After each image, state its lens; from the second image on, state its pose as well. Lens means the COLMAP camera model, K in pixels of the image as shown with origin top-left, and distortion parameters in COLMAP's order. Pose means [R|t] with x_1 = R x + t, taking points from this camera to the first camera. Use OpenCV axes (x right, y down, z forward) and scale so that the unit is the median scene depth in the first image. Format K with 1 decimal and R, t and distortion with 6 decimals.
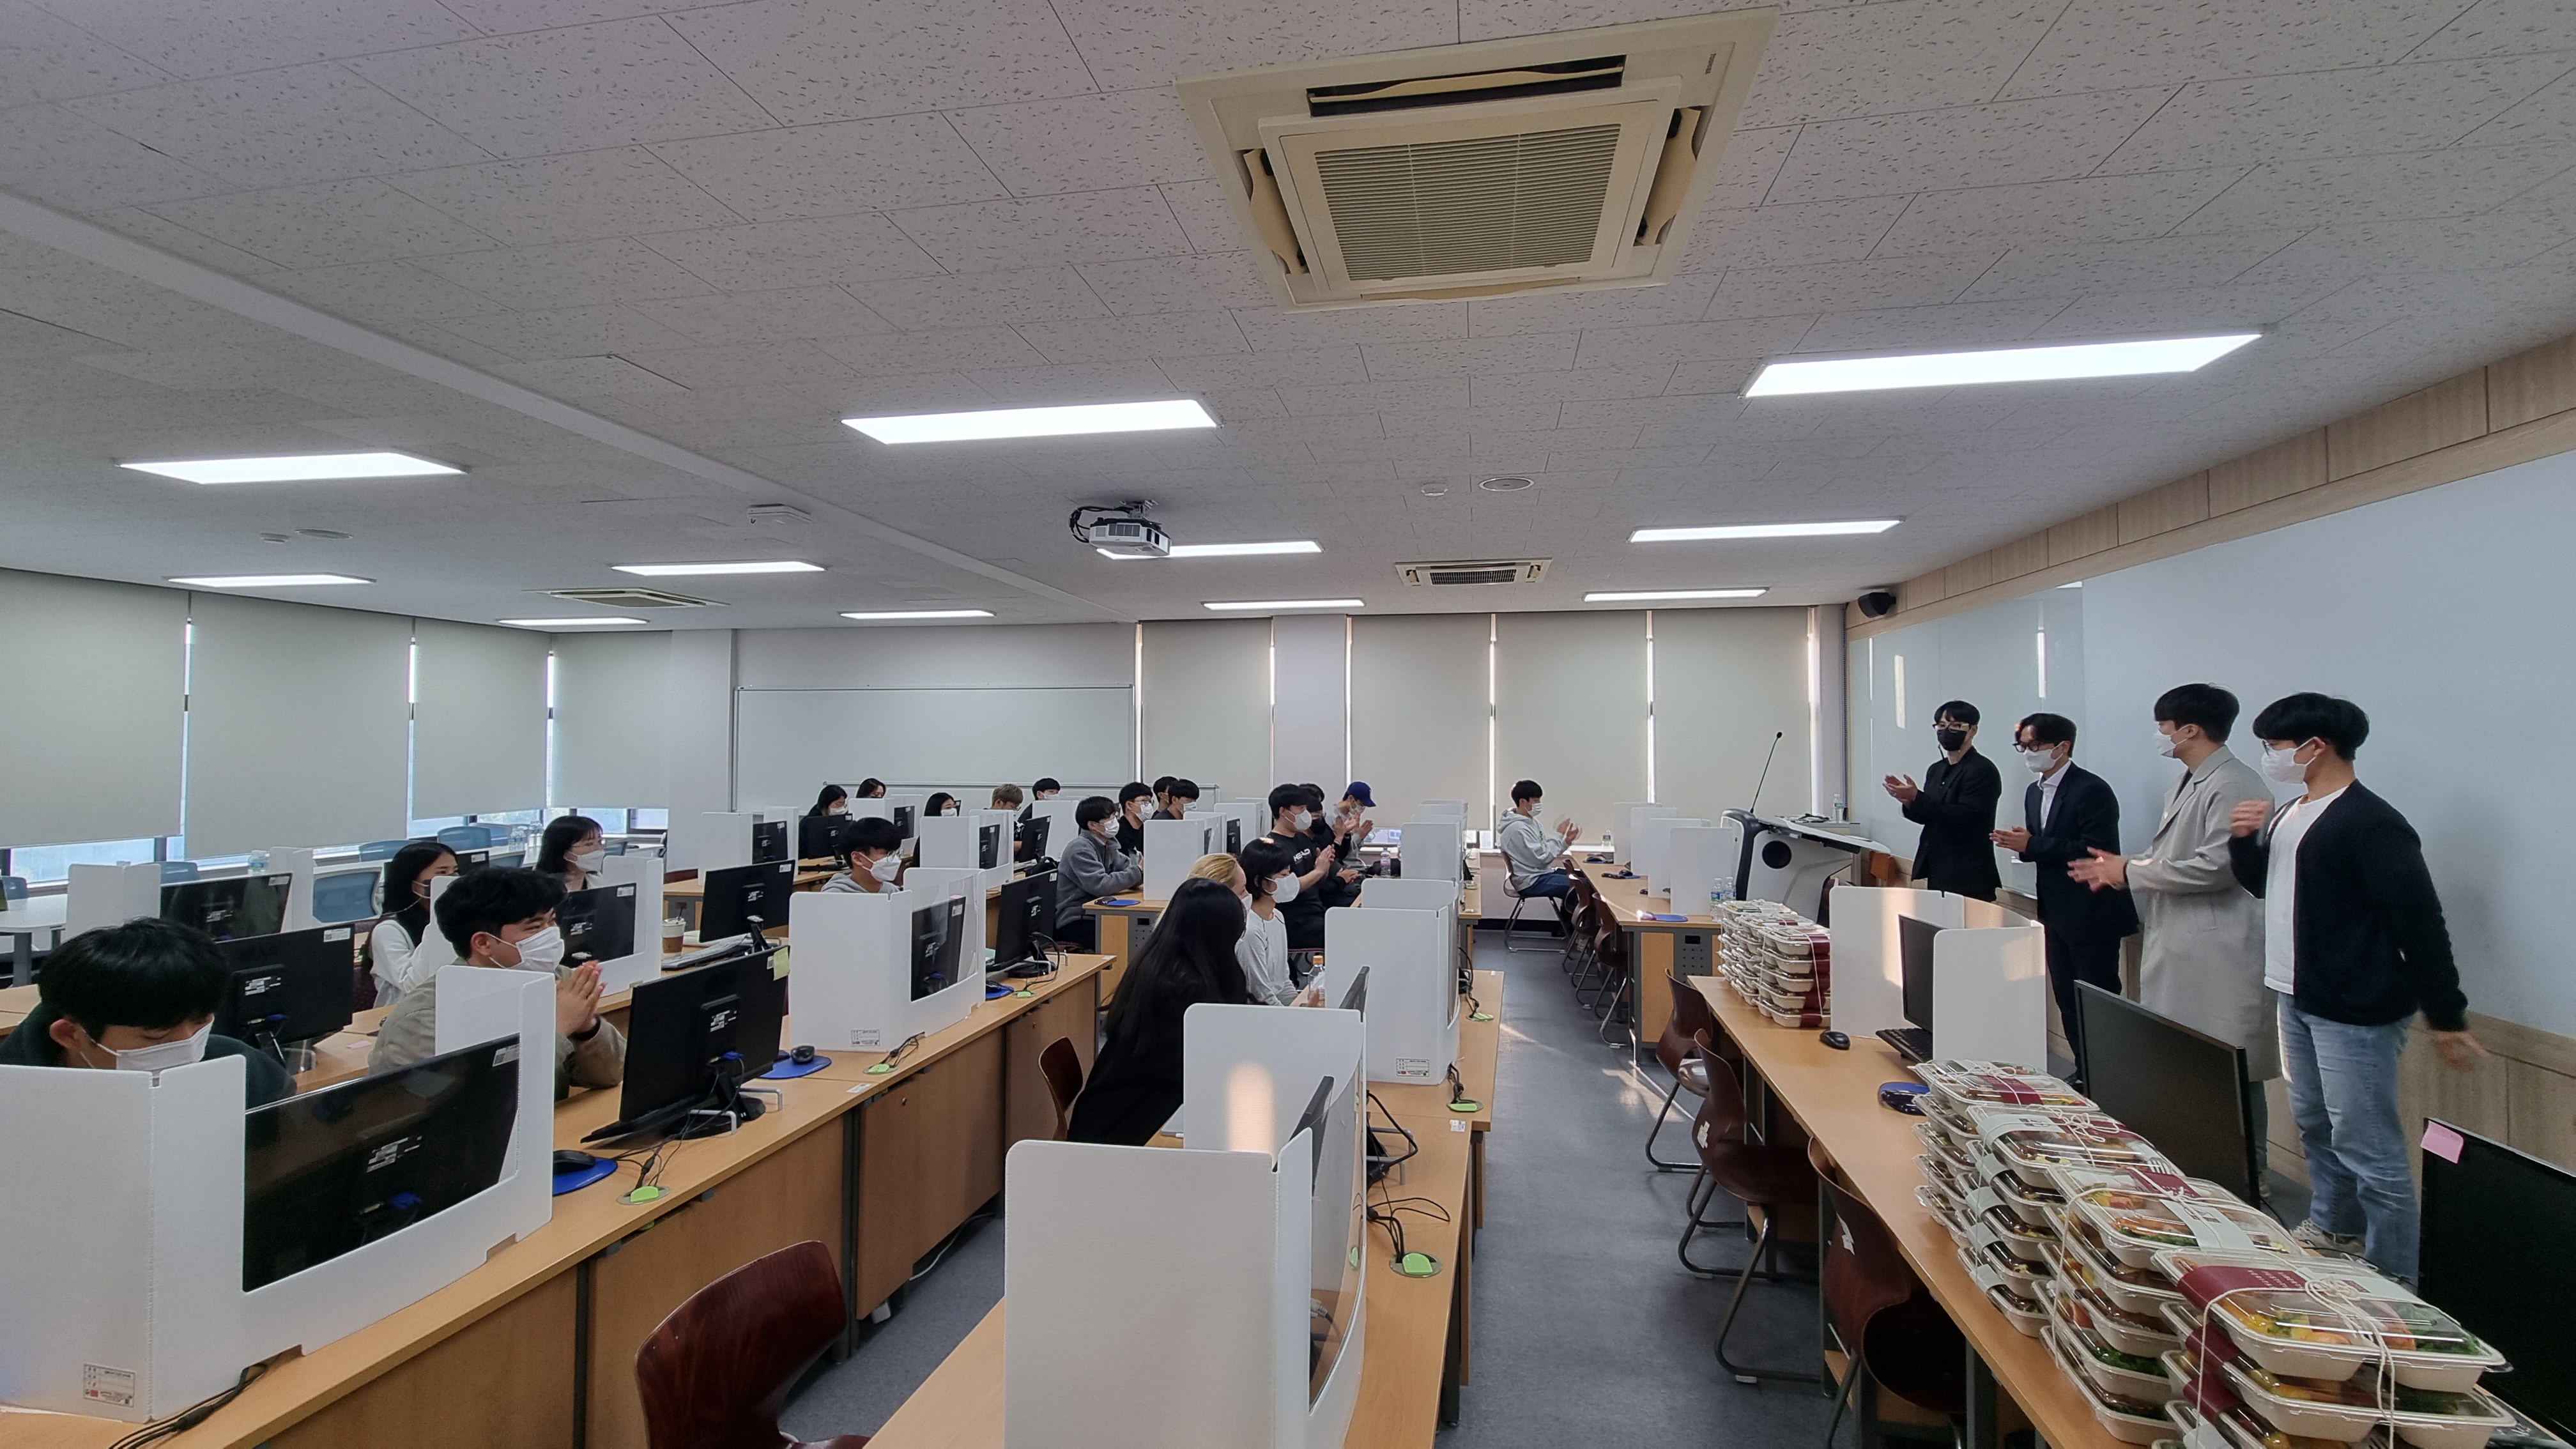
lens RADIAL K [[1042.4, 0, 1295.1], [0, 1042.4, 714.9], [0, 0, 1]] dist [-0.000781, -0.000827]
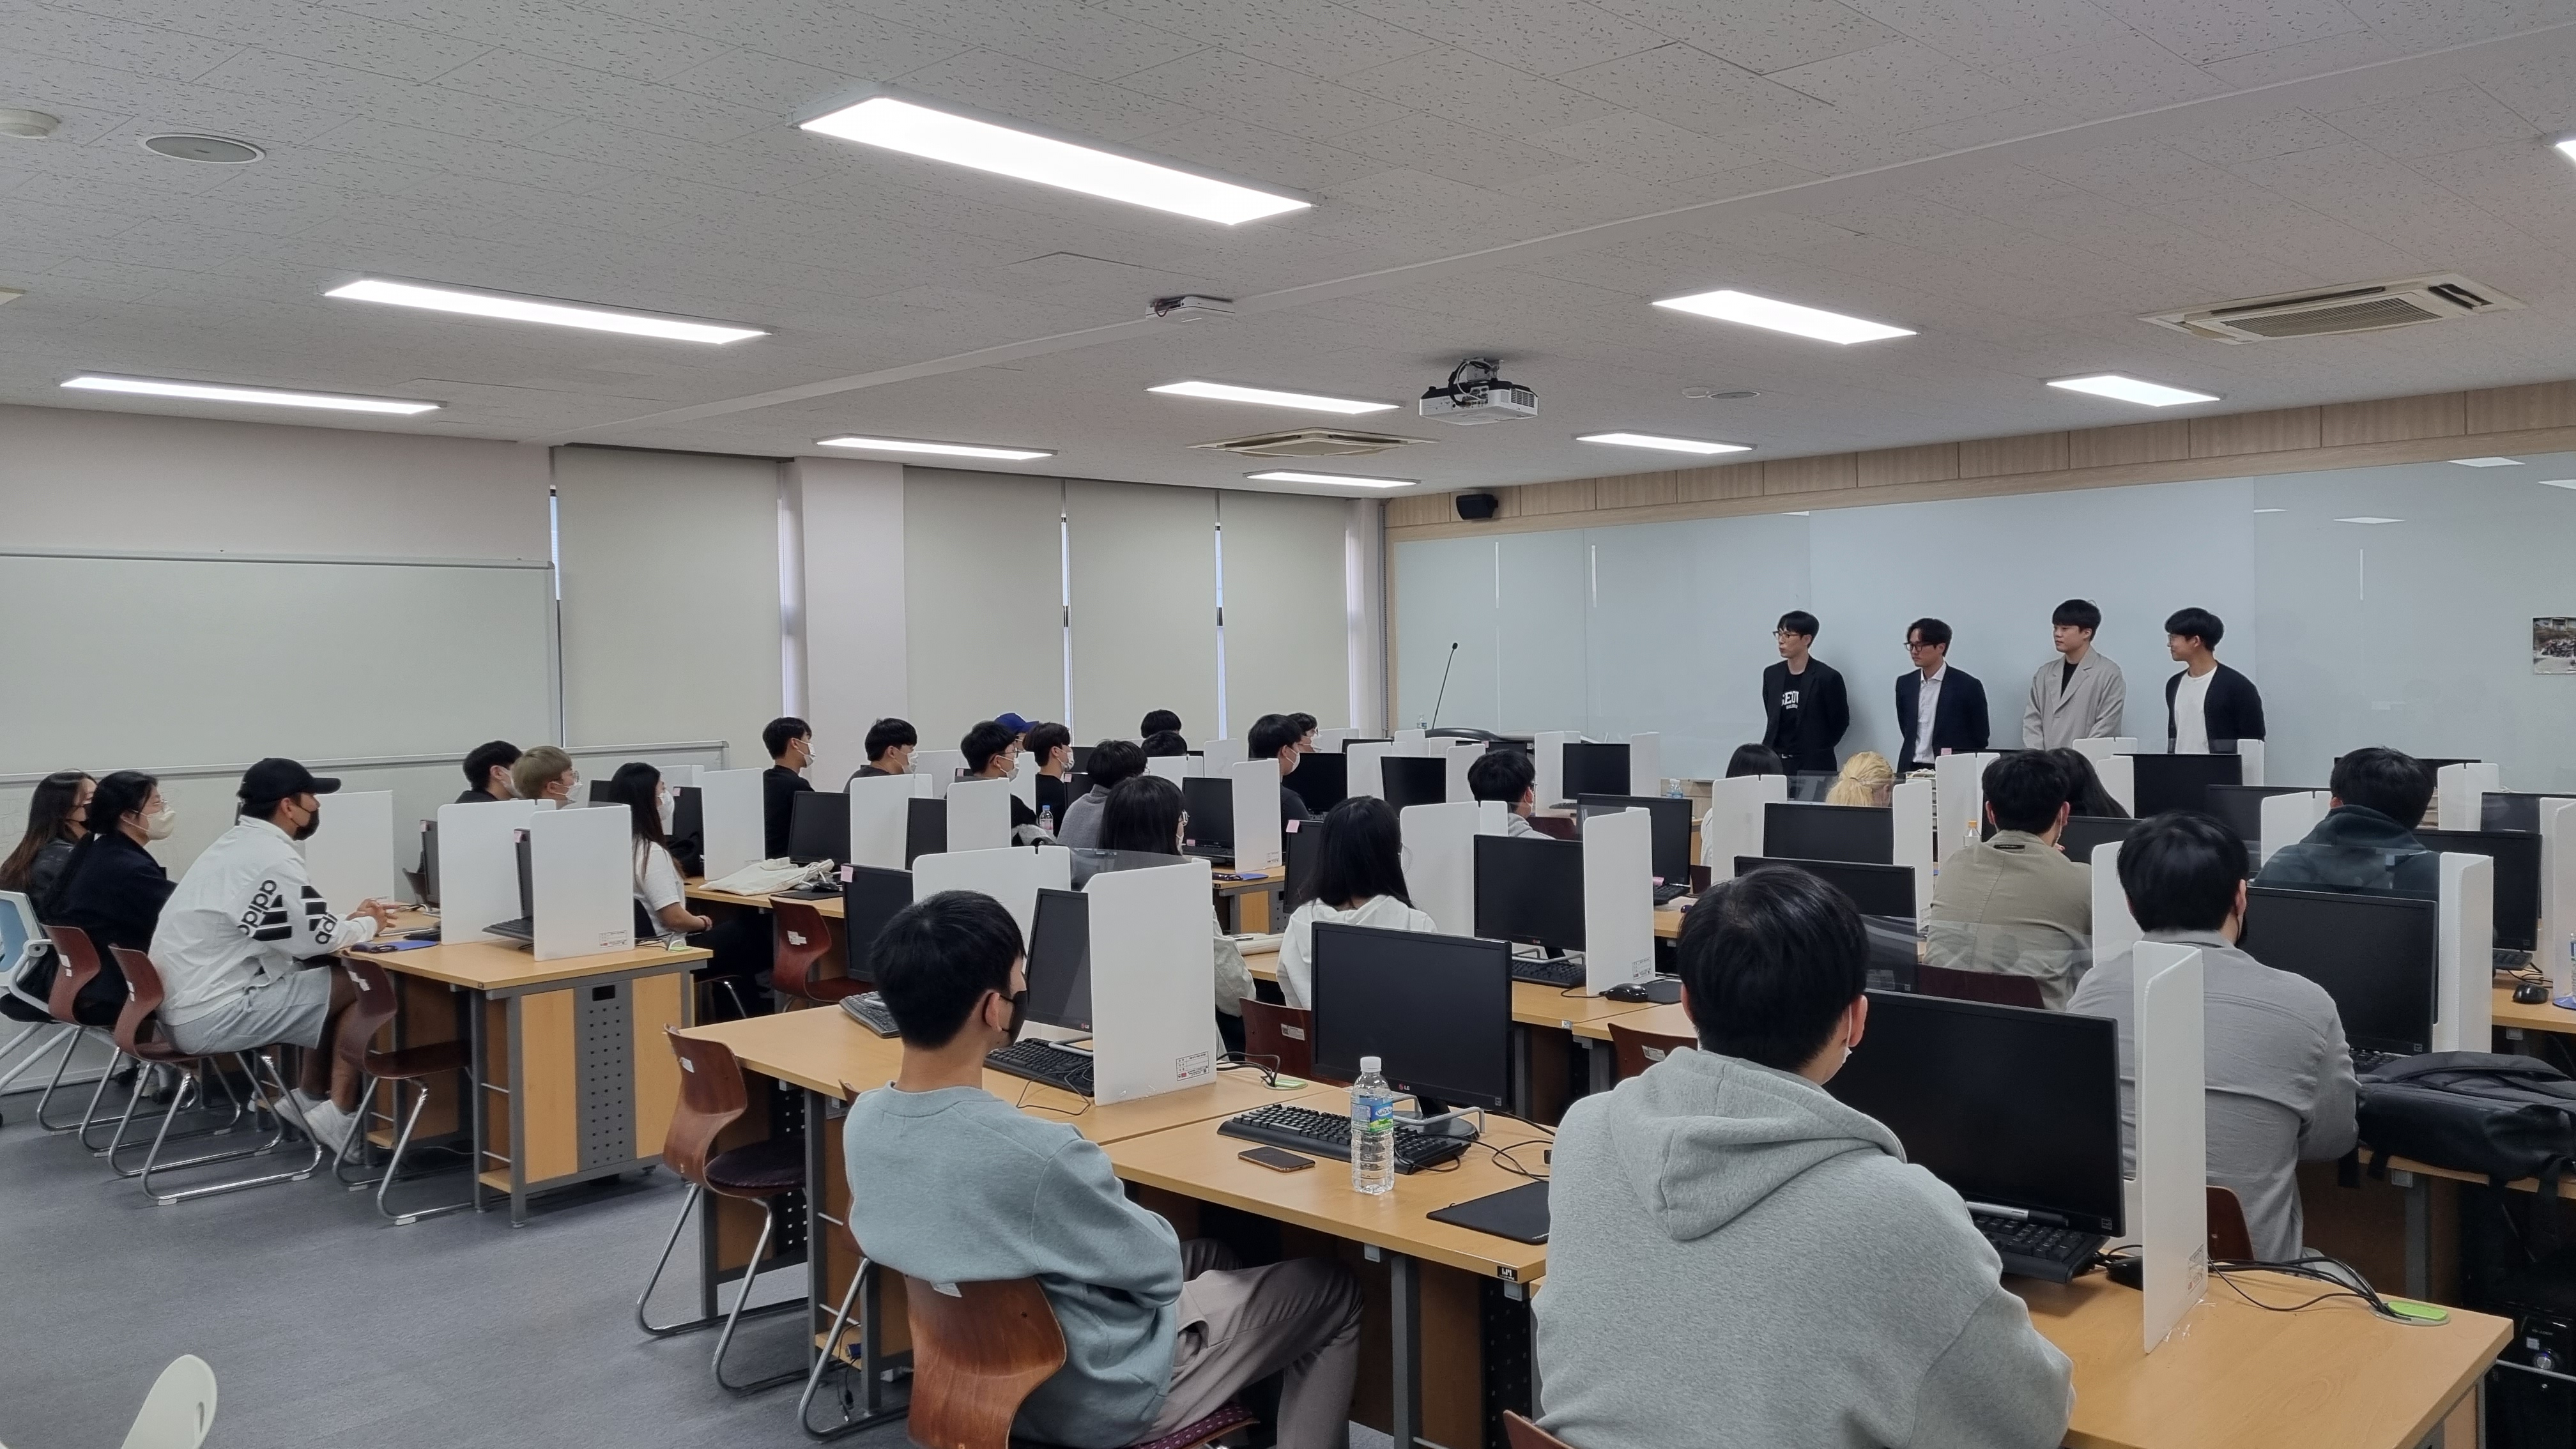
lens RADIAL K [[1917.7, 0, 1332.2], [0, 1917.7, 715.4], [0, 0, 1]] dist [0.090885, -0.078996]
pose [[0.544808, -0.034839, 0.837837, -1.681211], [-0.000363, 0.999127, 0.041781, 0.014825], [-0.838561, -0.023067, 0.544319, 0.298224]]
